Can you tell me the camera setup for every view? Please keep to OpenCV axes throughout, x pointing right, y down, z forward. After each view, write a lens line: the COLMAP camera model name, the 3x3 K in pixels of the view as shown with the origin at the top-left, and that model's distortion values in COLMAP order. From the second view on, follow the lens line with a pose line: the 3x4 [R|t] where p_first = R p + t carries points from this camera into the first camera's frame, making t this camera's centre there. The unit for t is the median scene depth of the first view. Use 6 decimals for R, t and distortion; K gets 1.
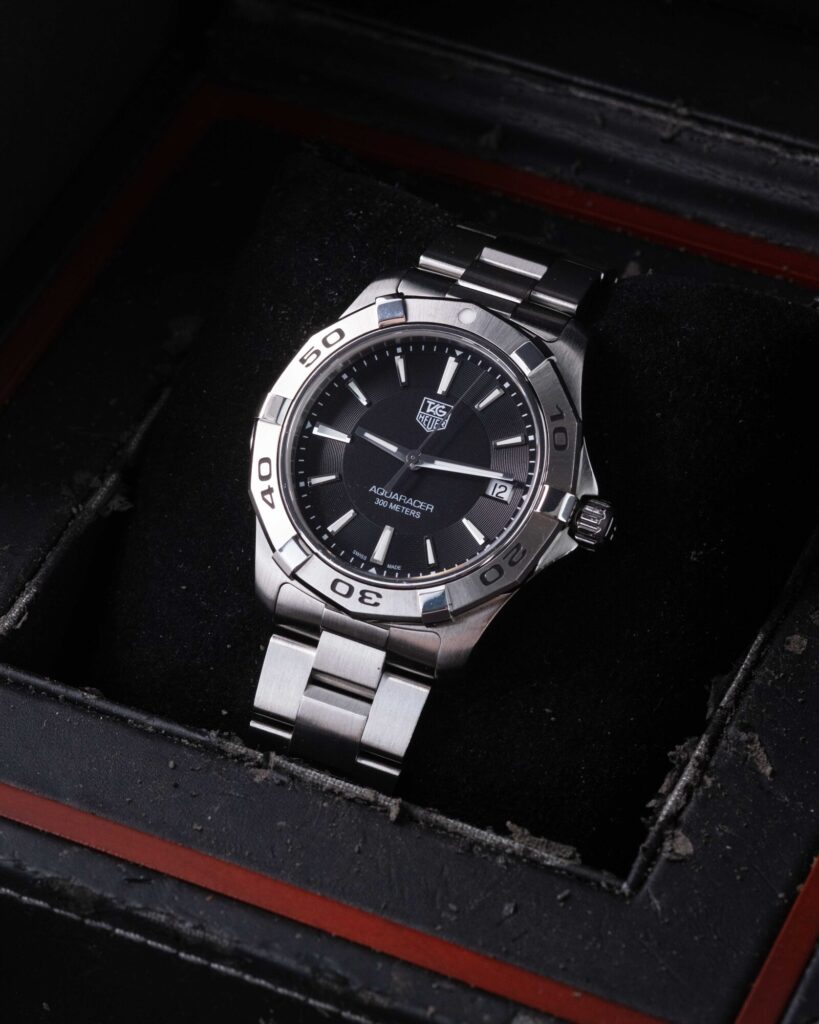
lens RADIAL K [[4856.6, 0, 409.5], [0, 4856.6, 512.0], [0, 0, 1]] dist [0.464113, -2.535351]
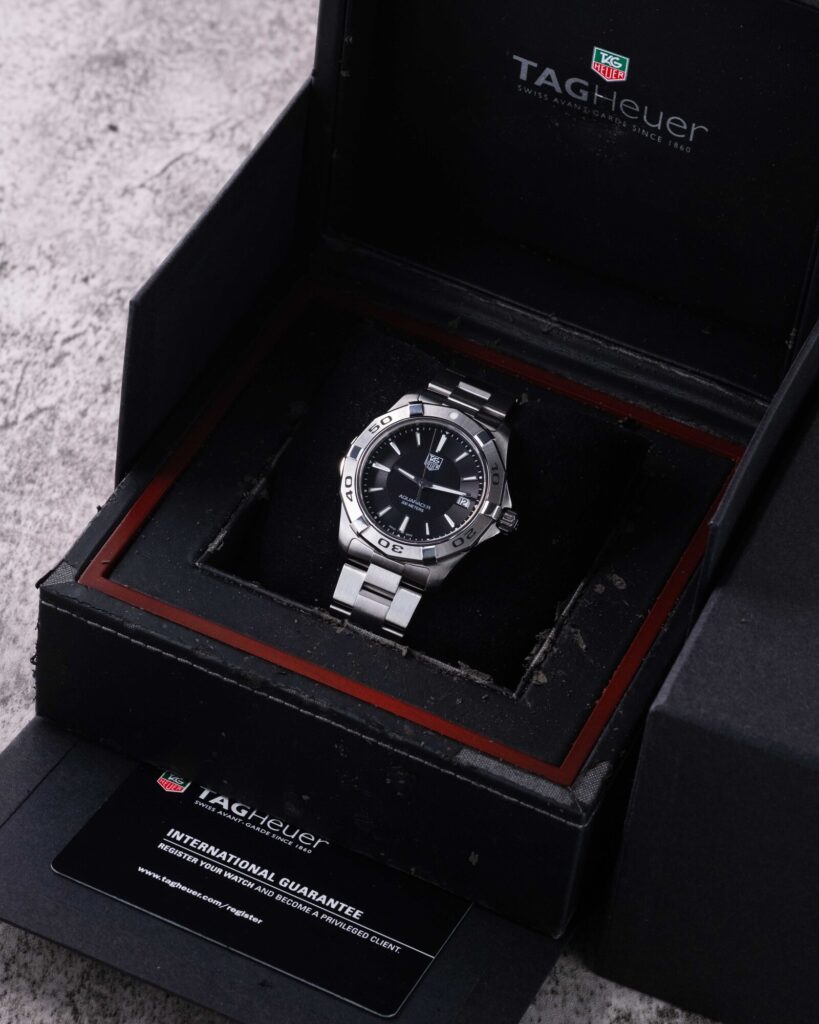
lens RADIAL K [[4856.6, 0, 409.5], [0, 4856.6, 512.0], [0, 0, 1]] dist [0.464113, -2.535351]
pose [[0.992522, 0.083226, 0.089293, -0.187311], [-0.082408, 0.996516, -0.012815, 0.028045], [-0.090049, 0.005361, 0.995923, -1.041411]]
